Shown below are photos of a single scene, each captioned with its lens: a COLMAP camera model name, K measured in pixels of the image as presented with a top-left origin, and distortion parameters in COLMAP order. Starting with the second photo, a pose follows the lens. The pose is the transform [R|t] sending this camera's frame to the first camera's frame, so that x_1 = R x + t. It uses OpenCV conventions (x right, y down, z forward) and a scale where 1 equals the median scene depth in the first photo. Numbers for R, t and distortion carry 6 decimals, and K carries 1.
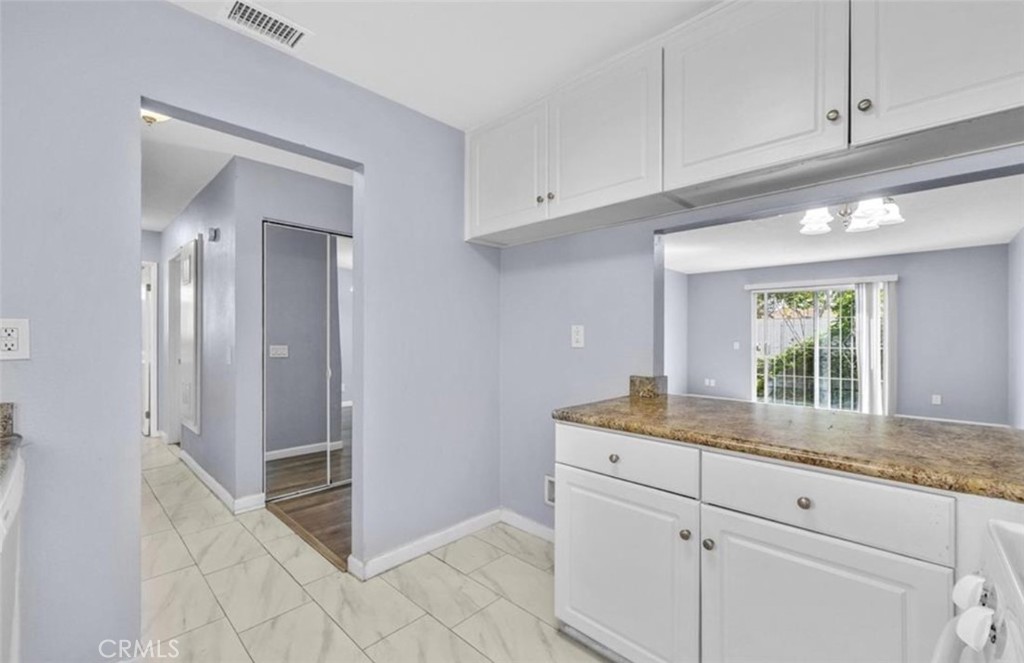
lens RADIAL K [[426.9, 0, 511.0], [0, 426.9, 331.1], [0, 0, 1]] dist [0.007262, 0.000826]
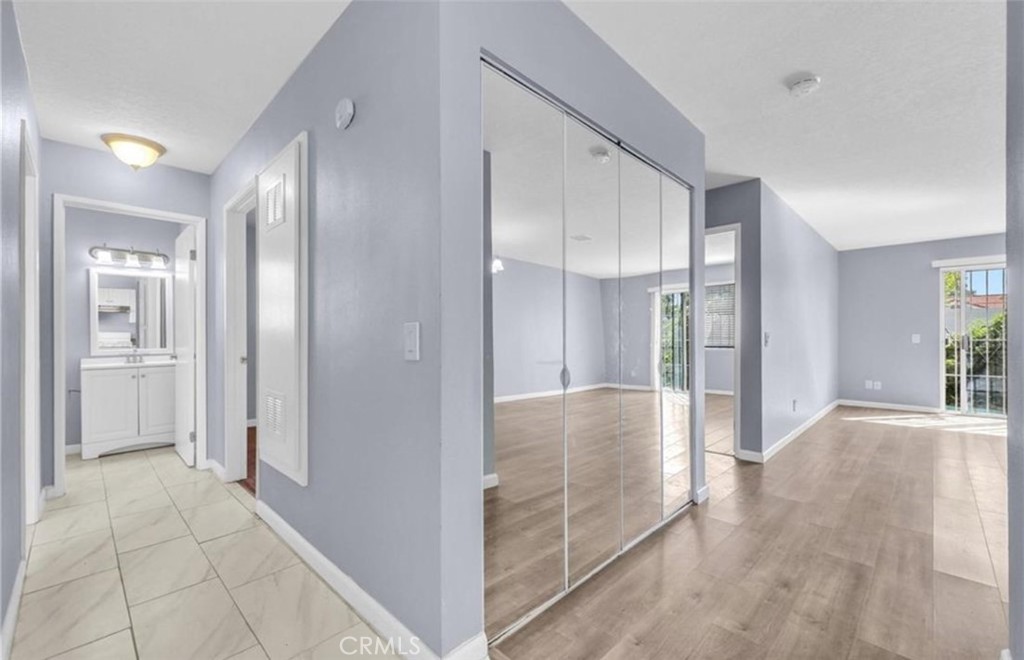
lens RADIAL K [[423.2, 0, 513.6], [0, 423.2, 335.1], [0, 0, 1]] dist [0.004075, 0.000139]
pose [[0.999951, -0.006275, -0.007720, -0.242090], [0.006336, 0.999949, 0.007854, 0.019242], [0.007670, -0.007903, 0.999939, 0.238863]]
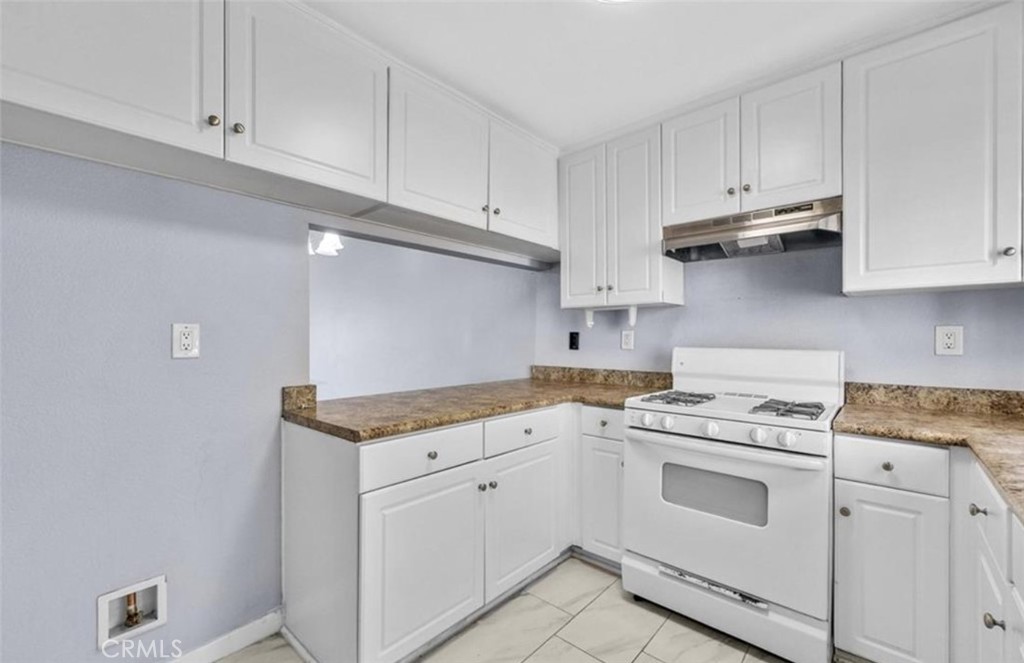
lens RADIAL K [[426.9, 0, 508.8], [0, 426.9, 338.0], [0, 0, 1]] dist [0.007262, 0.000826]
pose [[-0.029195, 0.002882, 0.999570, -0.768628], [-0.006773, 0.999972, -0.003081, 0.010561], [-0.999551, -0.006860, -0.029174, 0.793886]]
